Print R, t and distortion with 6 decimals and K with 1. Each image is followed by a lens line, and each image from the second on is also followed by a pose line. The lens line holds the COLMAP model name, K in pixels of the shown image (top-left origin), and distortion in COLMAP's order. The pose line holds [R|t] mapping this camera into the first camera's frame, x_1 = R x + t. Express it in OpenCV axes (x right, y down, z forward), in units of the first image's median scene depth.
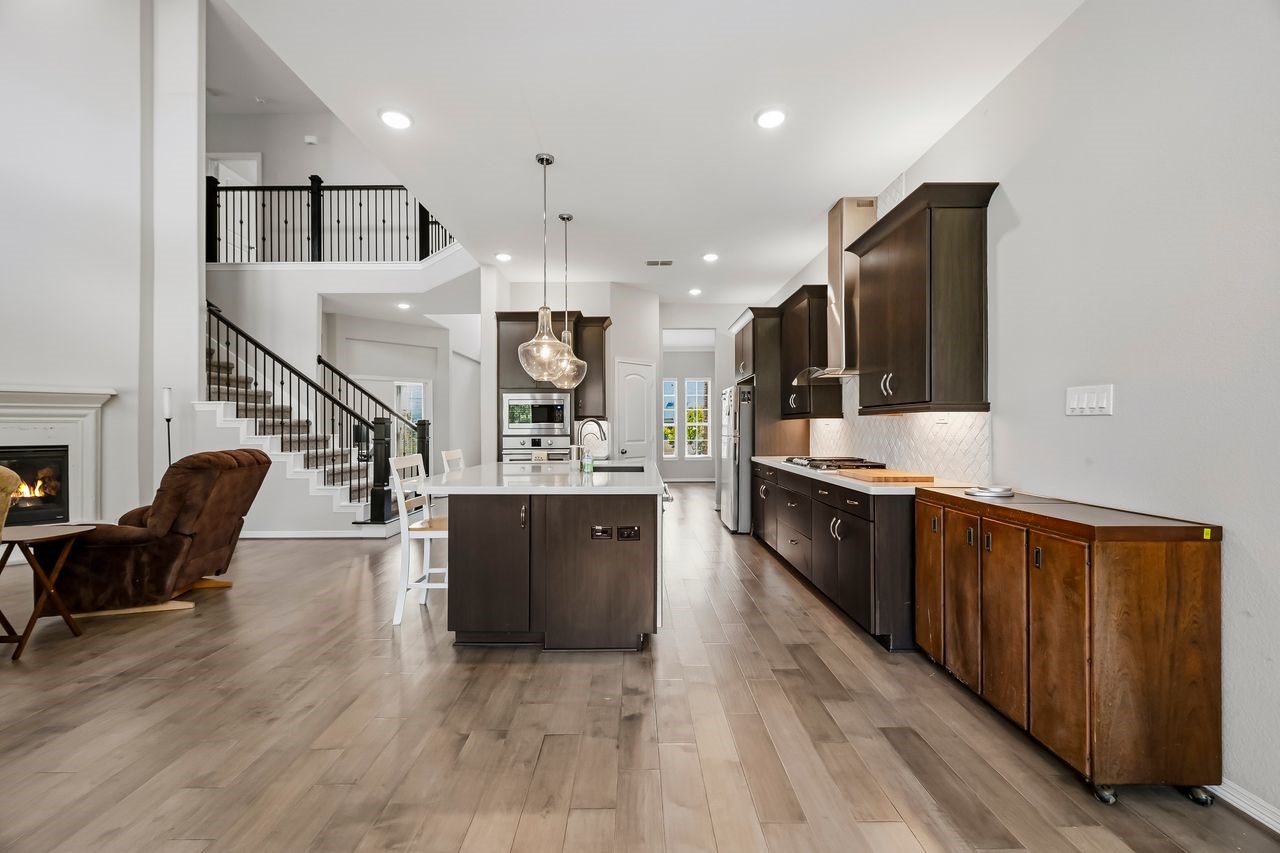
lens RADIAL K [[508.1, 0, 649.1], [0, 508.1, 427.5], [0, 0, 1]] dist [0.034306, 0.000364]
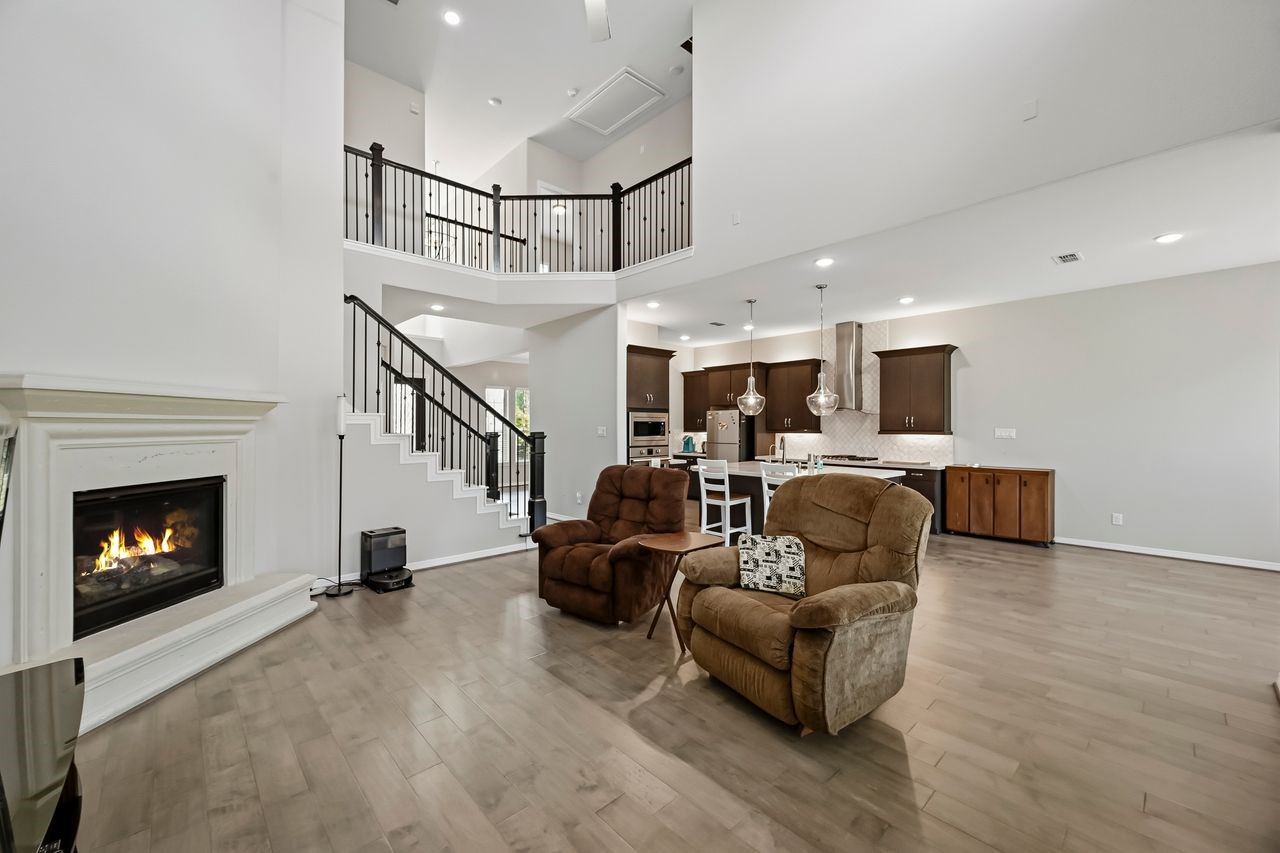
lens RADIAL K [[508.1, 0, 649.1], [0, 508.1, 427.5], [0, 0, 1]] dist [0.034306, 0.000364]
pose [[0.725292, 0.004683, 0.688426, -1.163471], [-0.004553, 0.999988, -0.002006, -0.029564], [-0.688427, -0.001680, 0.725304, 0.101399]]
